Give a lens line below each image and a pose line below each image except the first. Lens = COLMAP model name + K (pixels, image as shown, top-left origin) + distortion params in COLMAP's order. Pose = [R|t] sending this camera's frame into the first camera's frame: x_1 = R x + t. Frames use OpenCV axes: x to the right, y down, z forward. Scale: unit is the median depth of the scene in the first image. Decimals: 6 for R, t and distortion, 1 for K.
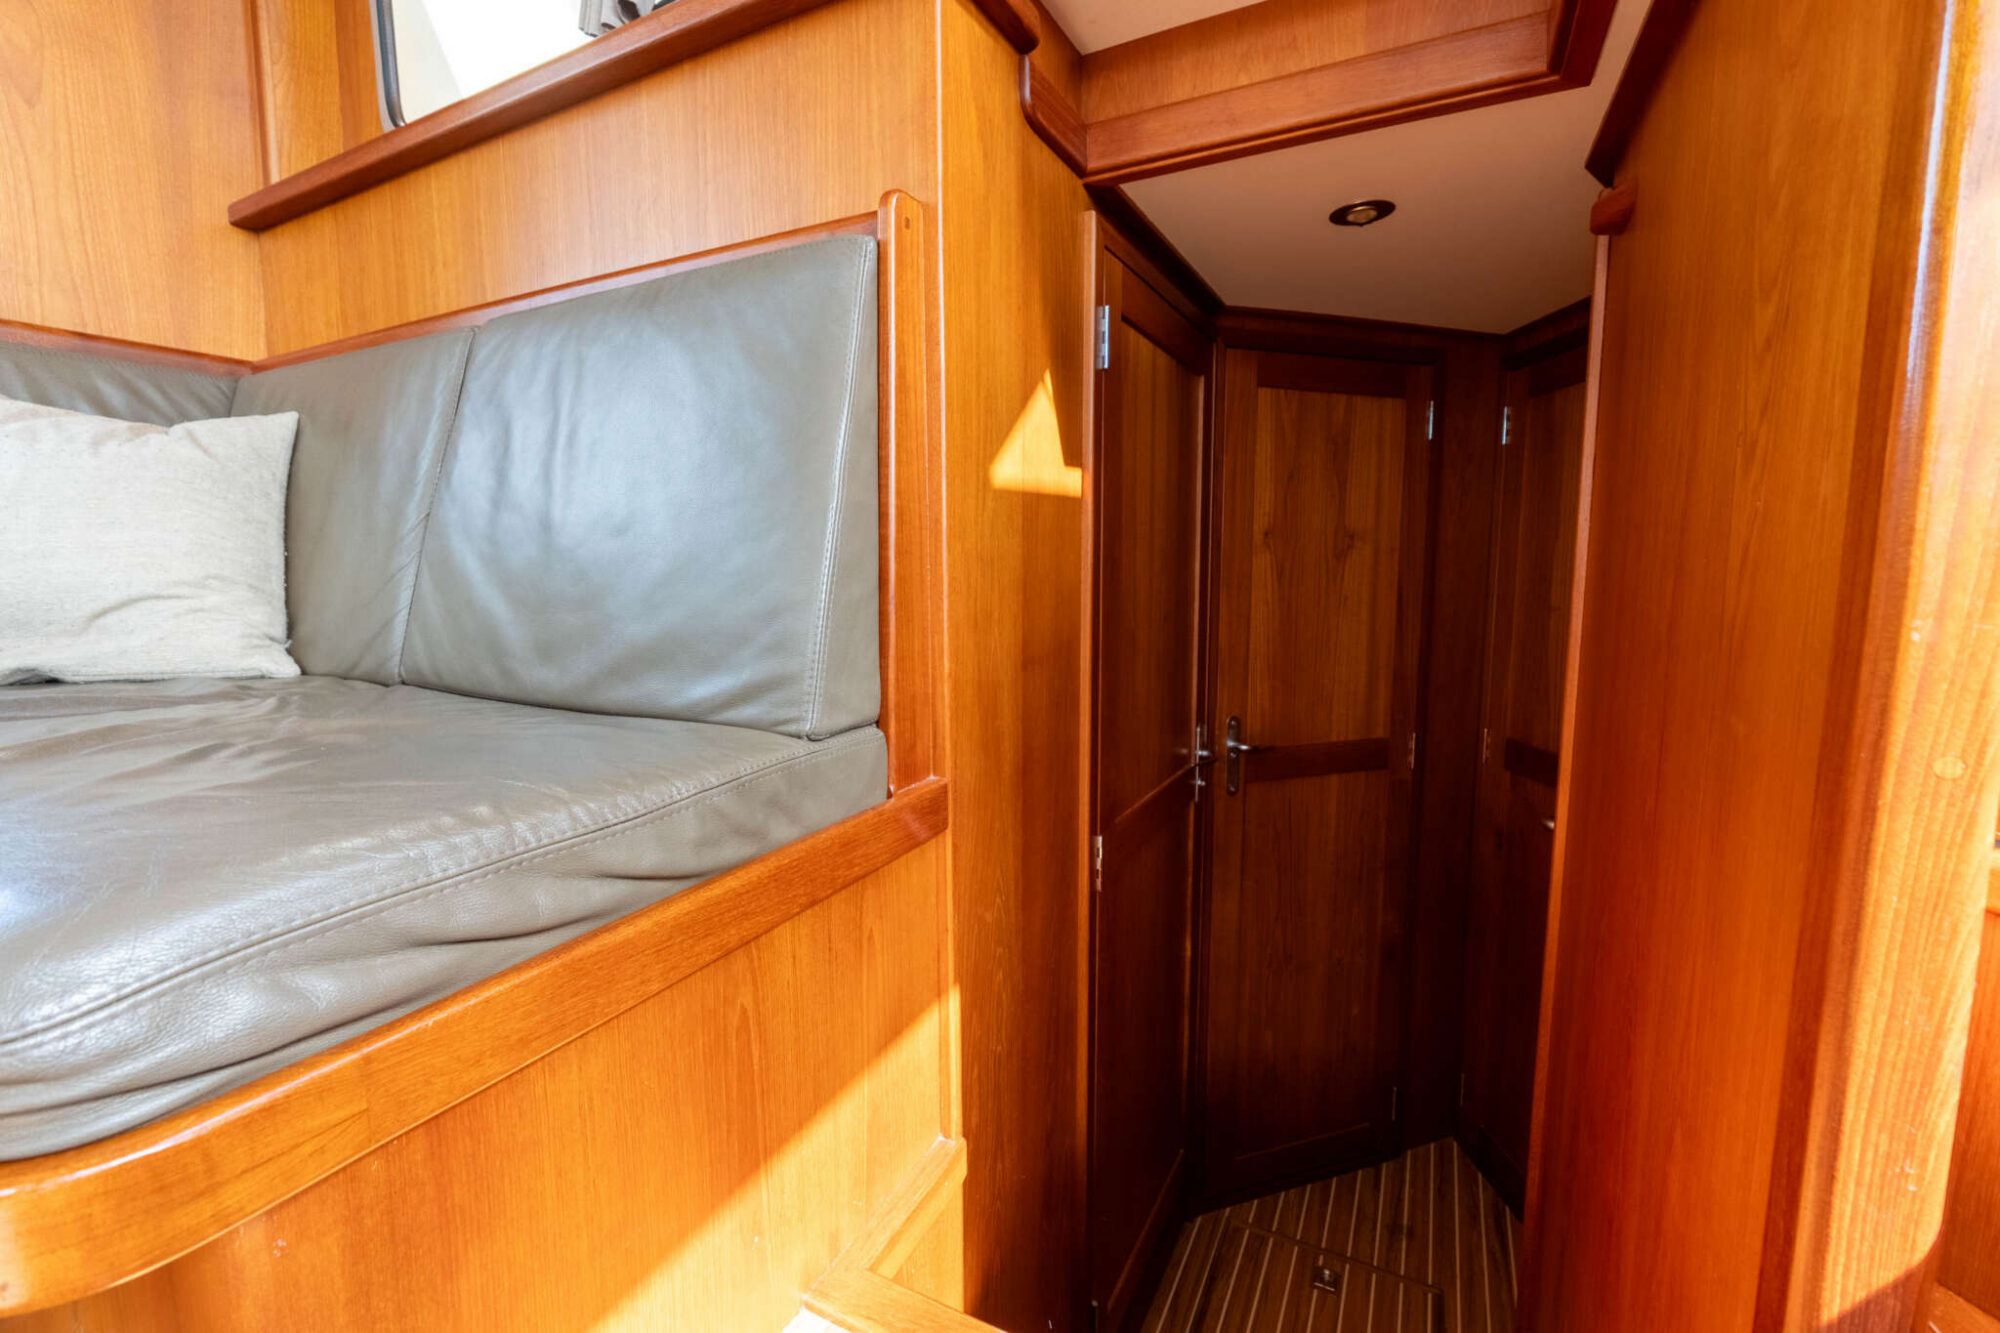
lens RADIAL K [[840.1, 0, 999.2], [0, 840.1, 658.6], [0, 0, 1]] dist [-0.005073, -0.000299]
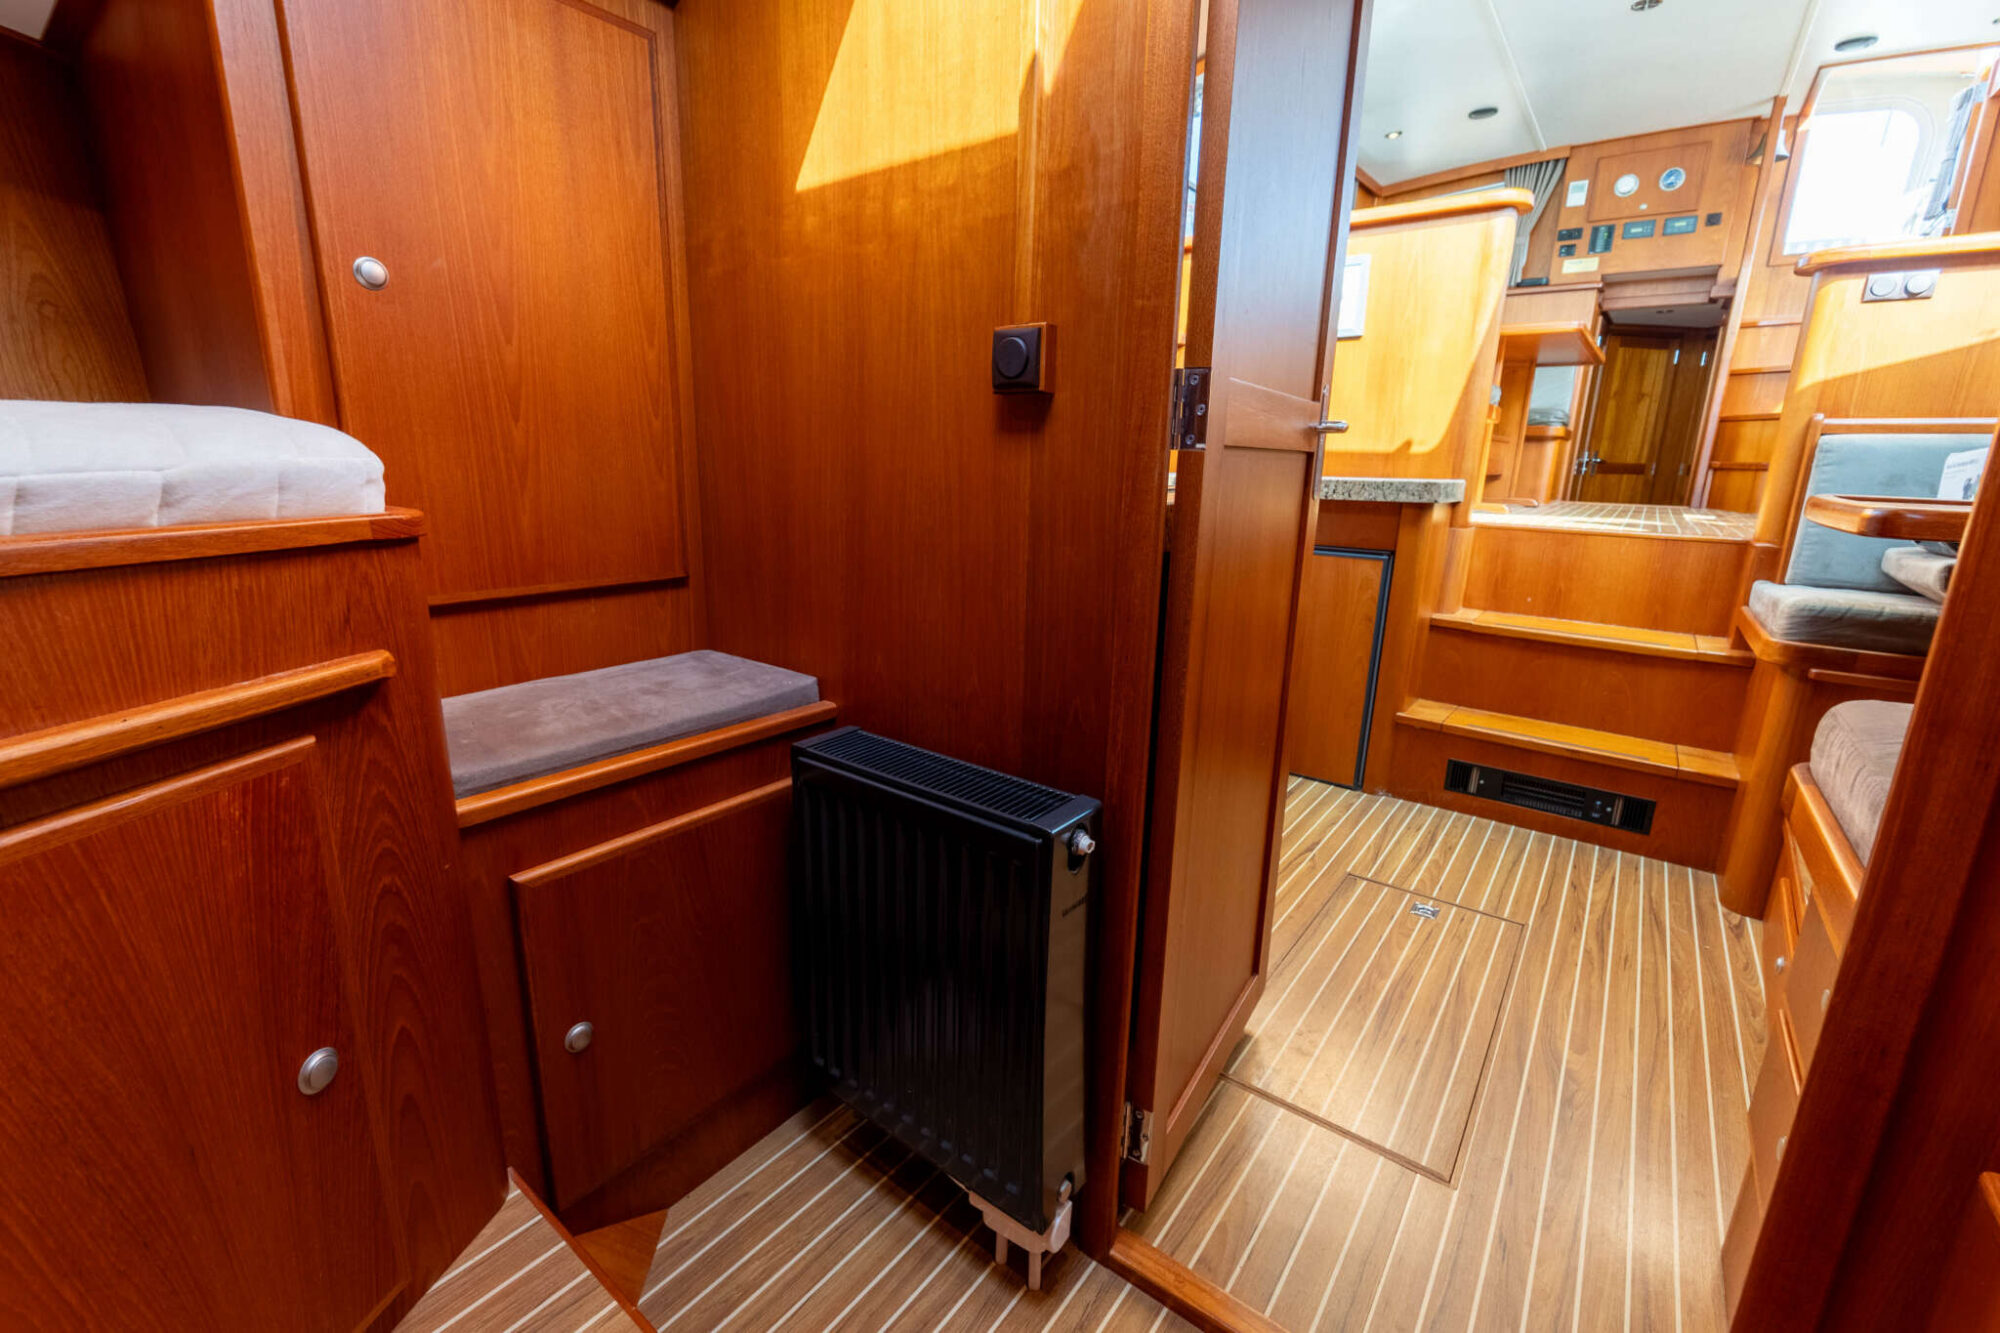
lens RADIAL K [[840.1, 0, 999.6], [0, 840.1, 663.3], [0, 0, 1]] dist [-0.005073, -0.000299]
pose [[0.983198, 0.067897, -0.169446, -1.425044], [-0.045170, 0.989877, 0.134549, 0.566275], [0.176866, -0.124635, 0.976312, -2.758838]]
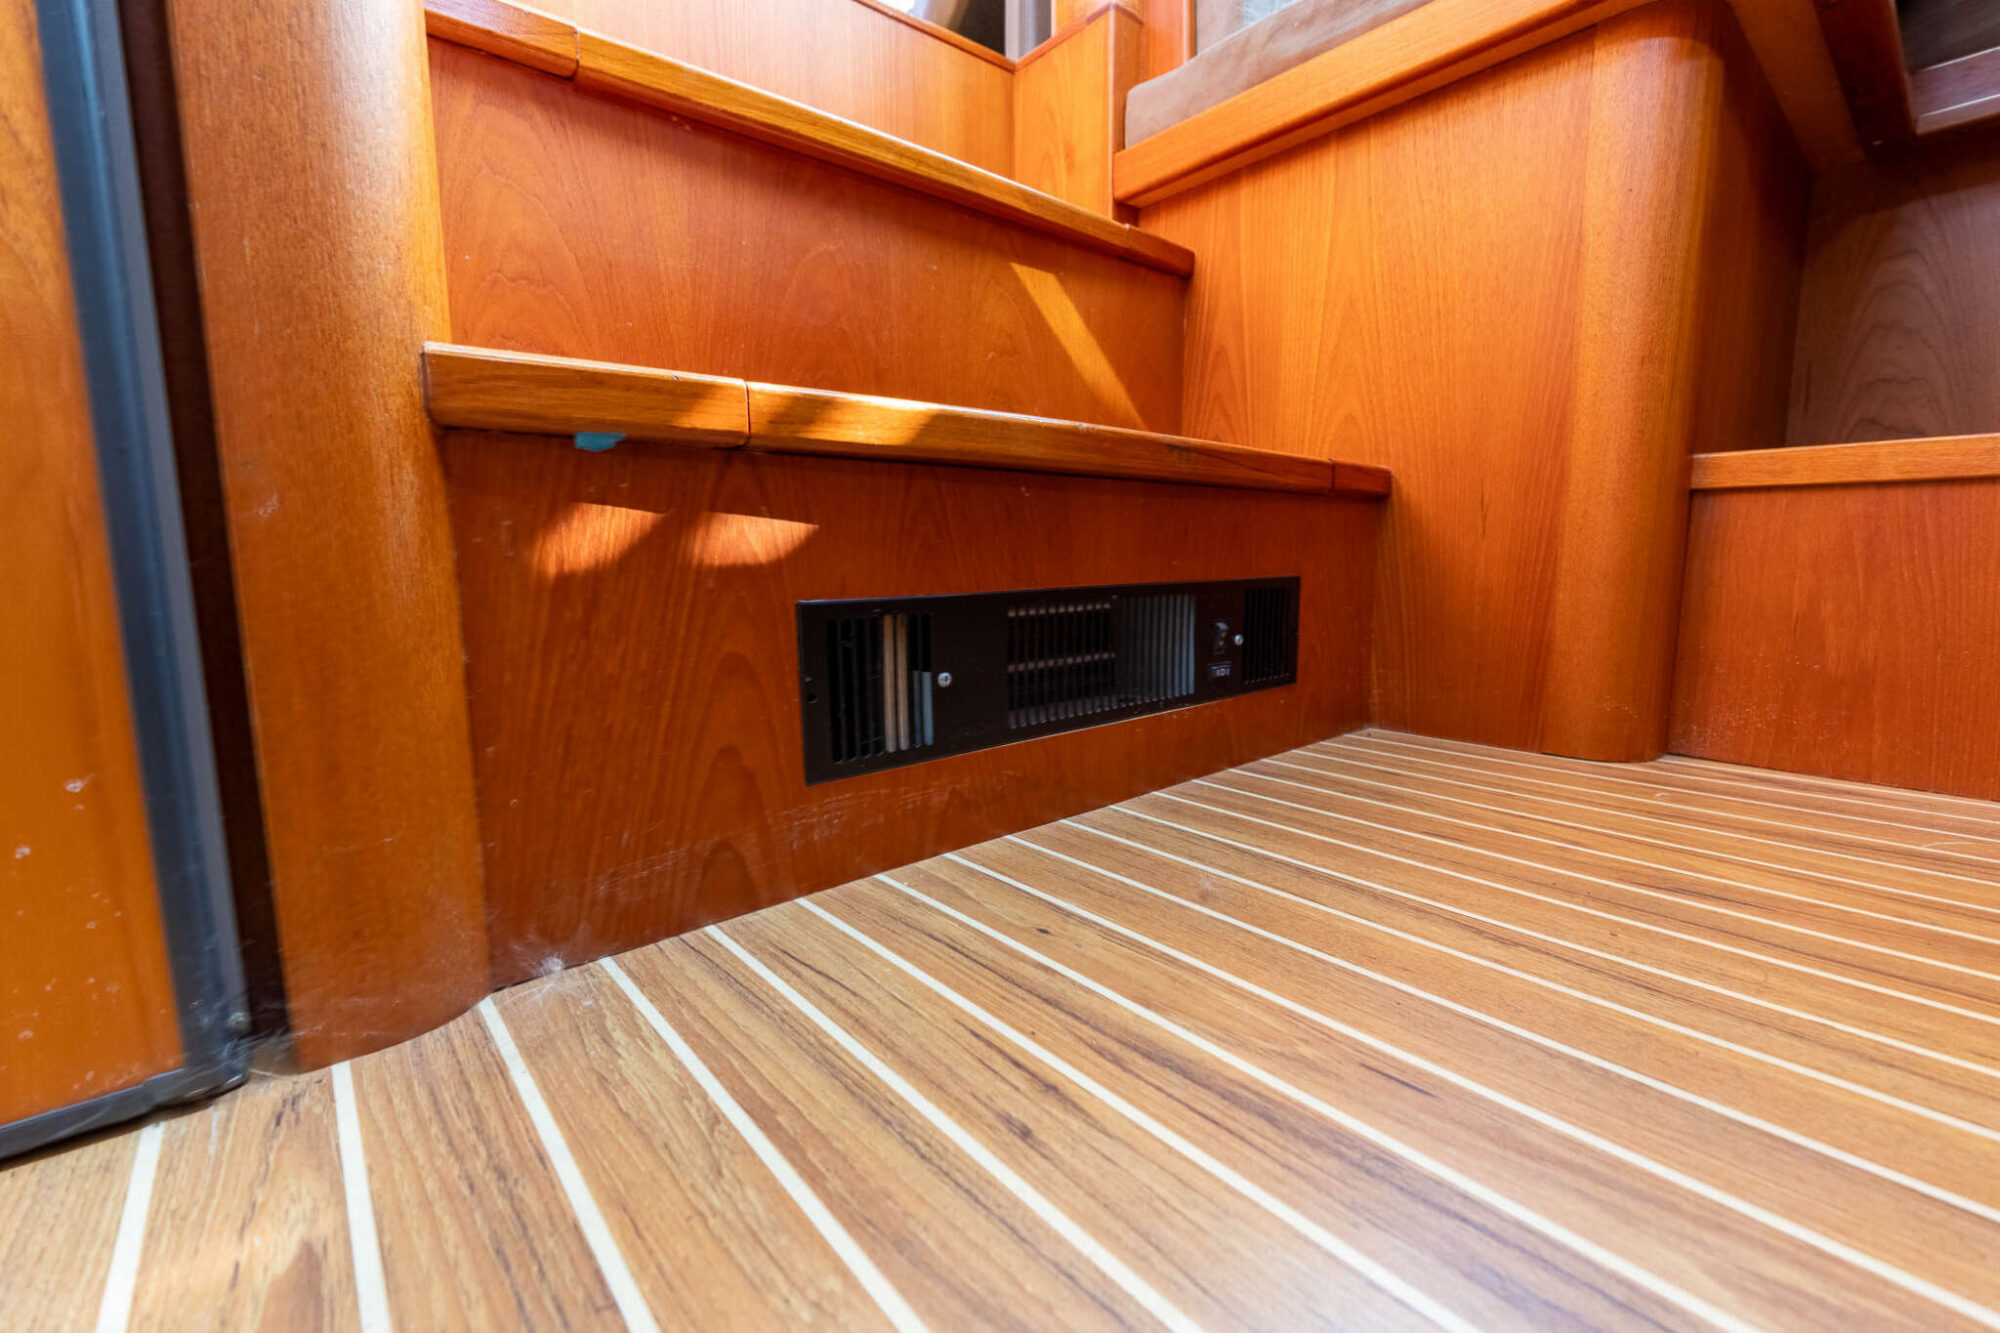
lens RADIAL K [[840.1, 0, 994.1], [0, 840.1, 677.2], [0, 0, 1]] dist [-0.005073, -0.000299]
pose [[0.385701, -0.133278, 0.912947, -1.105301], [0.112200, 0.988943, 0.096970, 0.896658], [-0.915776, 0.065031, 0.396390, -1.368369]]
